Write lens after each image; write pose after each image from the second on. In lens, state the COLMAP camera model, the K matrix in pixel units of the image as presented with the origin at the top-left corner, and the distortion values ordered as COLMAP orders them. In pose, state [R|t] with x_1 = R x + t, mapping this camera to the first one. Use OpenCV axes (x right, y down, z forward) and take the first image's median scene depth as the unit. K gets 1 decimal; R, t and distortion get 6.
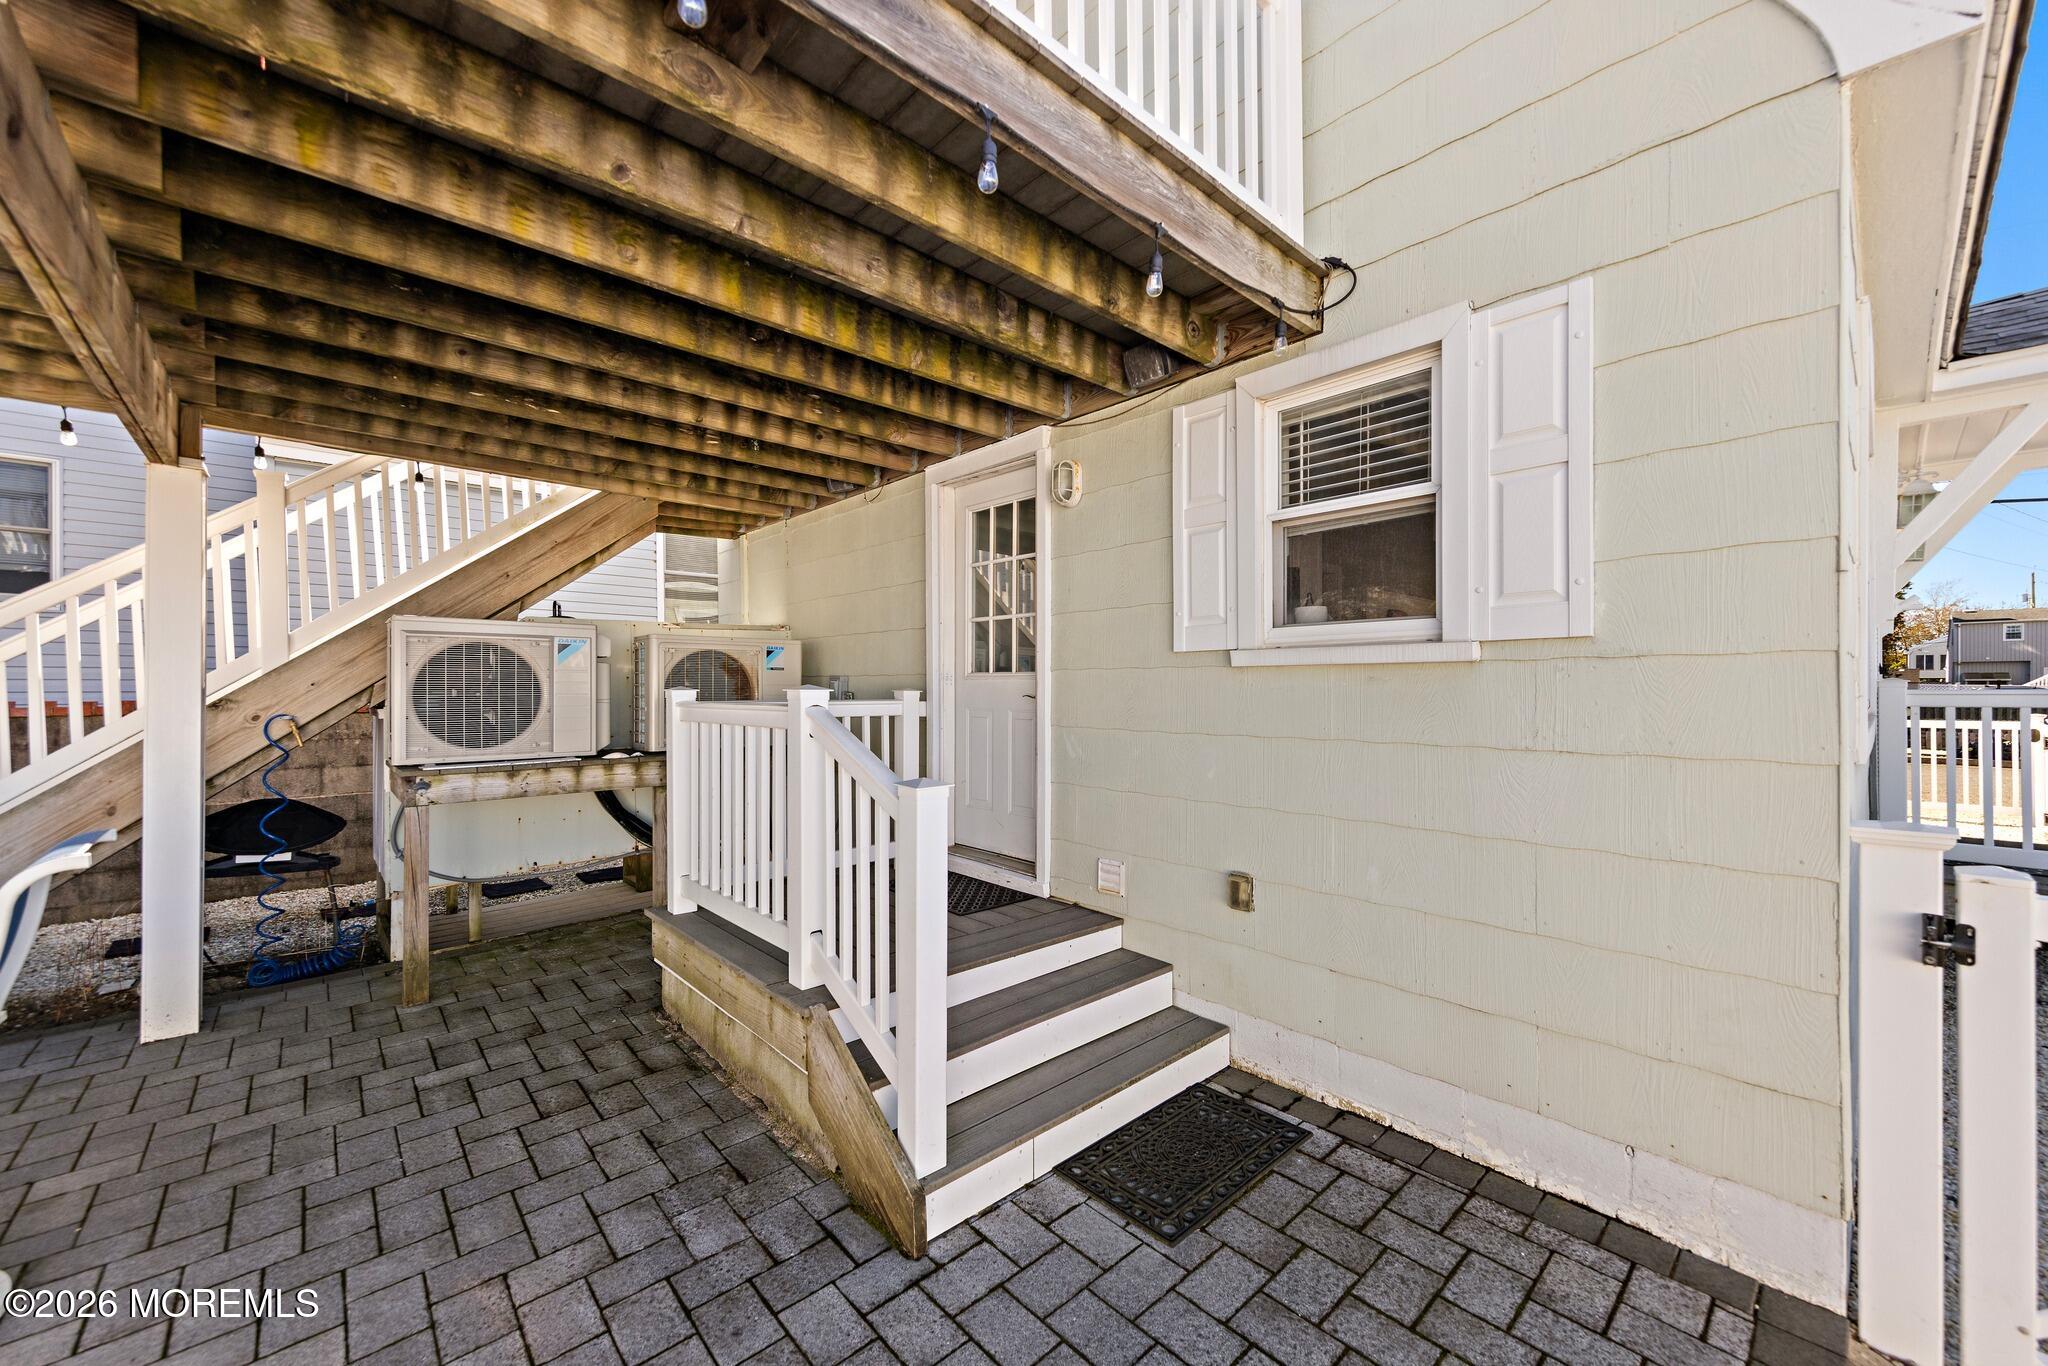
lens RADIAL K [[797.4, 0, 1034.8], [0, 797.4, 686.0], [0, 0, 1]] dist [0.003808, 0.000803]
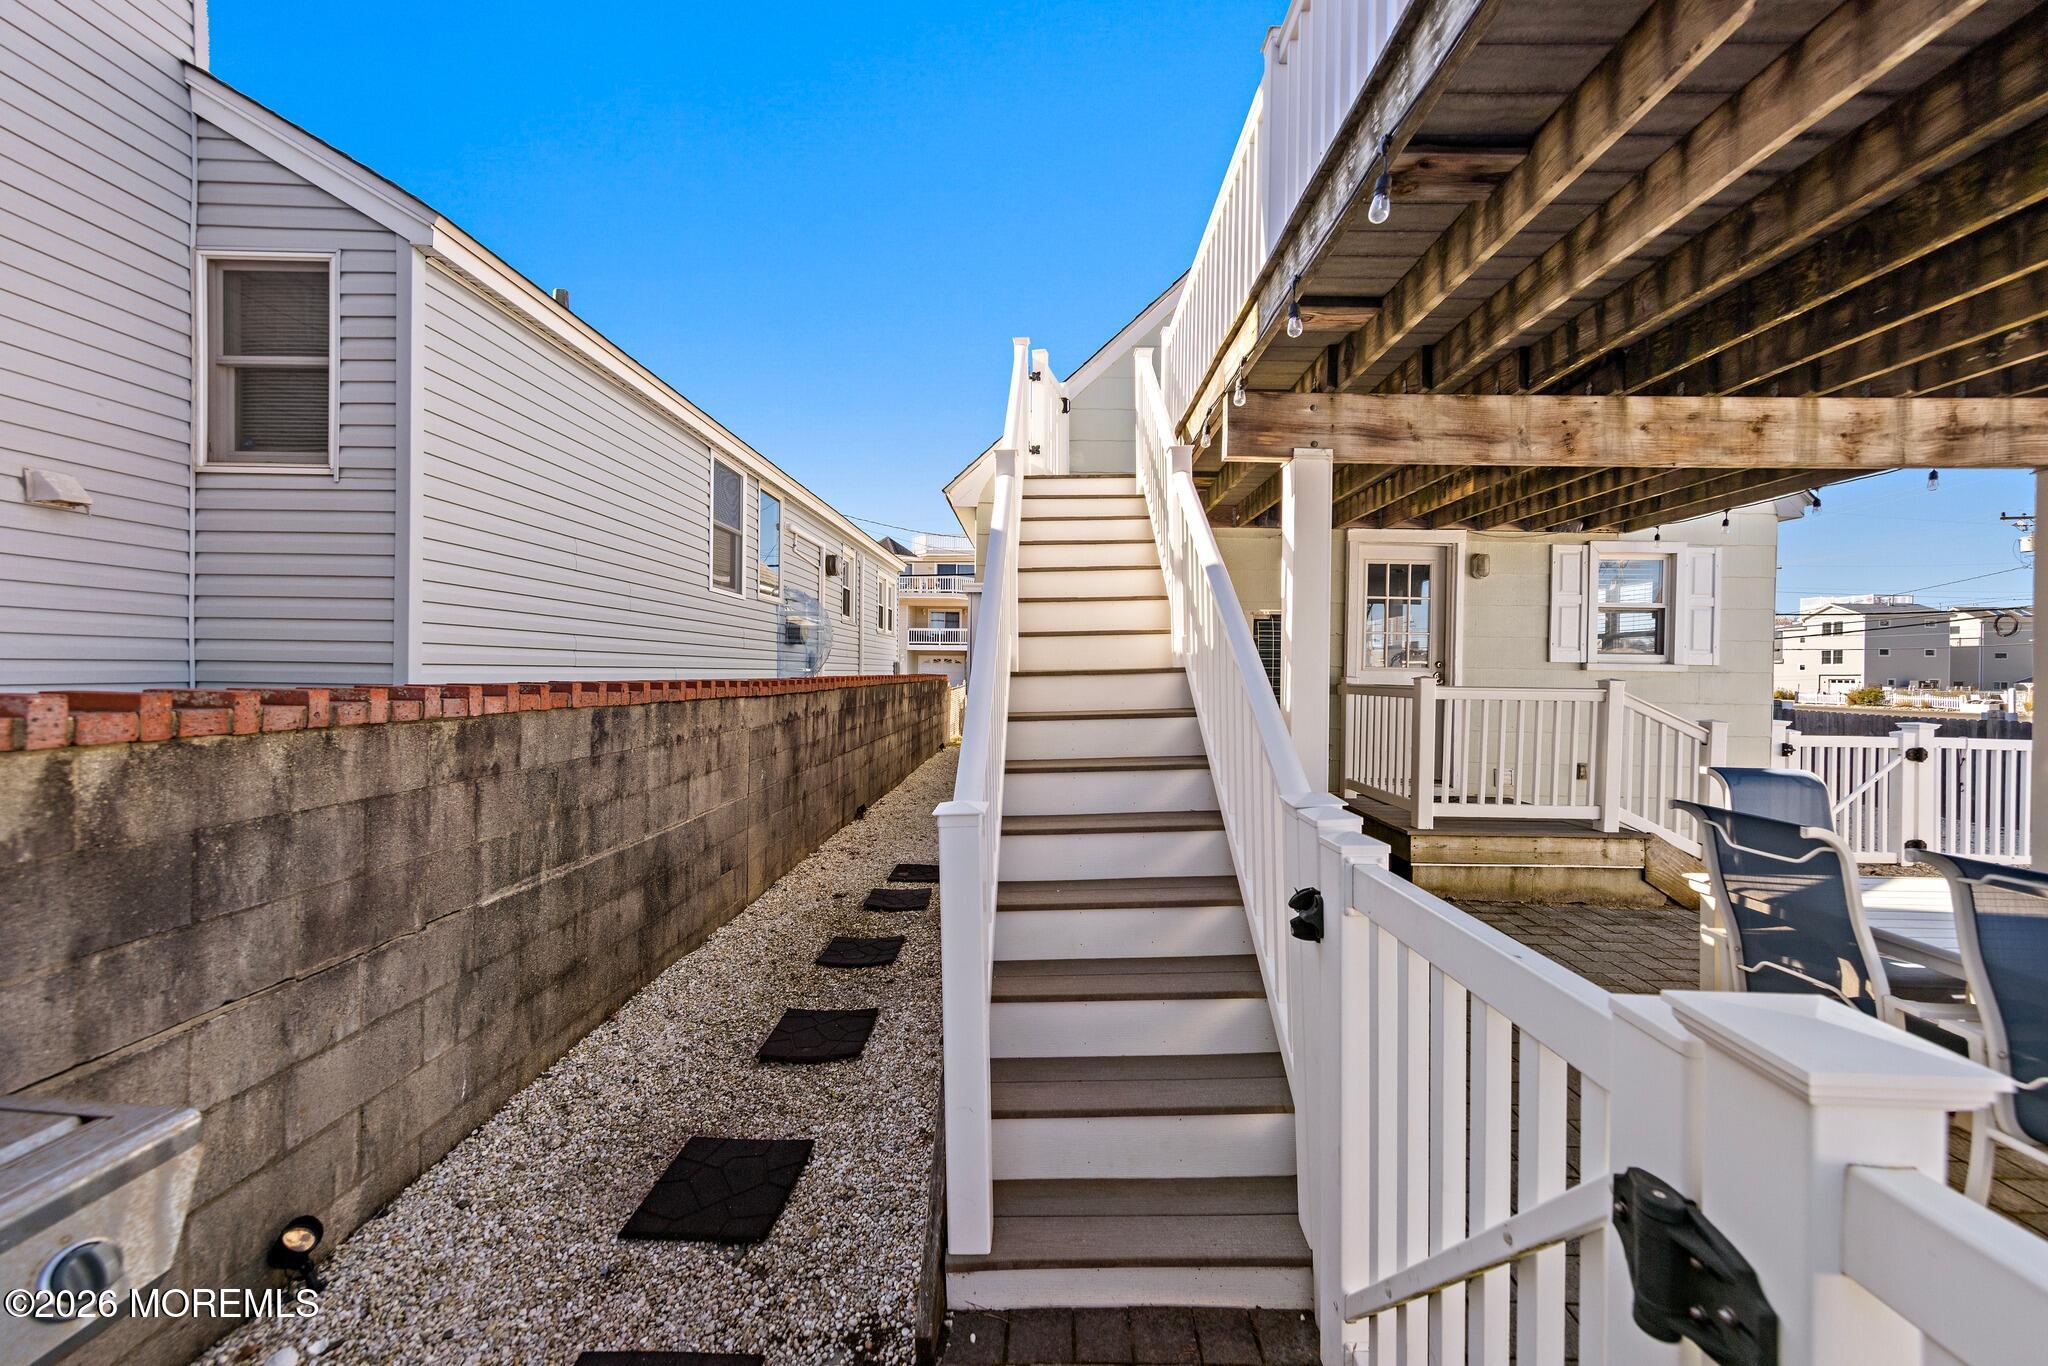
lens RADIAL K [[731.2, 0, 1039.5], [0, 731.2, 672.7], [0, 0, 1]] dist [0.007385, -0.000917]
pose [[0.688883, 0.011234, 0.724786, -1.790786], [-0.018979, 0.999817, 0.002542, 0.004283], [-0.724624, -0.015507, 0.688970, 0.541320]]
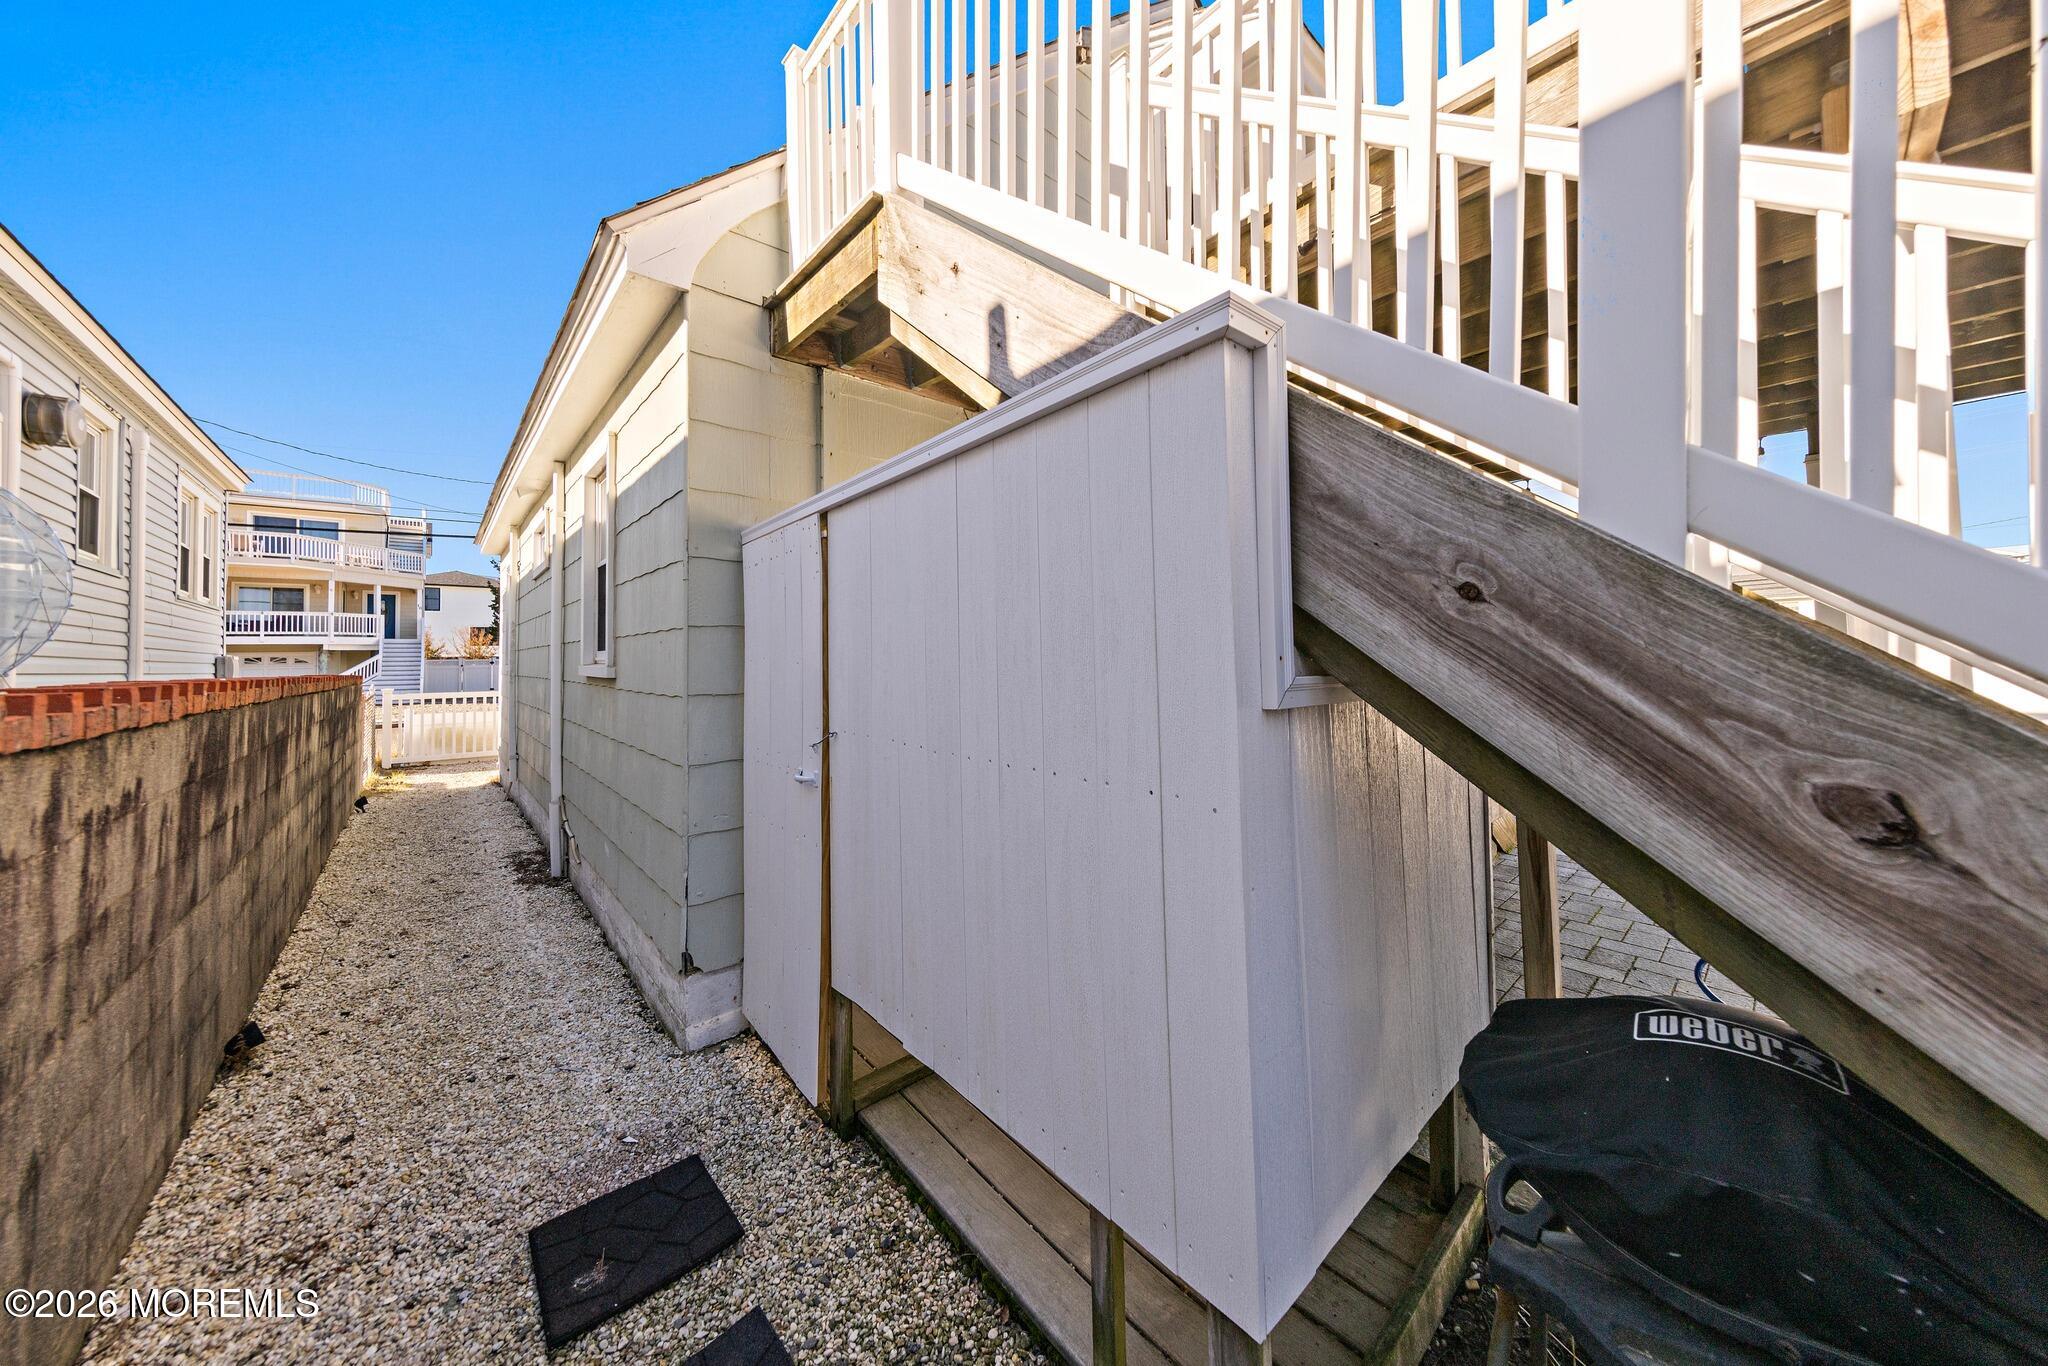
lens RADIAL K [[660.4, 0, 1020.1], [0, 660.4, 648.5], [0, 0, 1]] dist [0.007585, -0.000125]
pose [[0.025310, 0.025661, 0.999350, -1.362983], [0.011101, 0.999602, -0.025949, 0.022434], [-0.999618, 0.011750, 0.025015, 1.413140]]
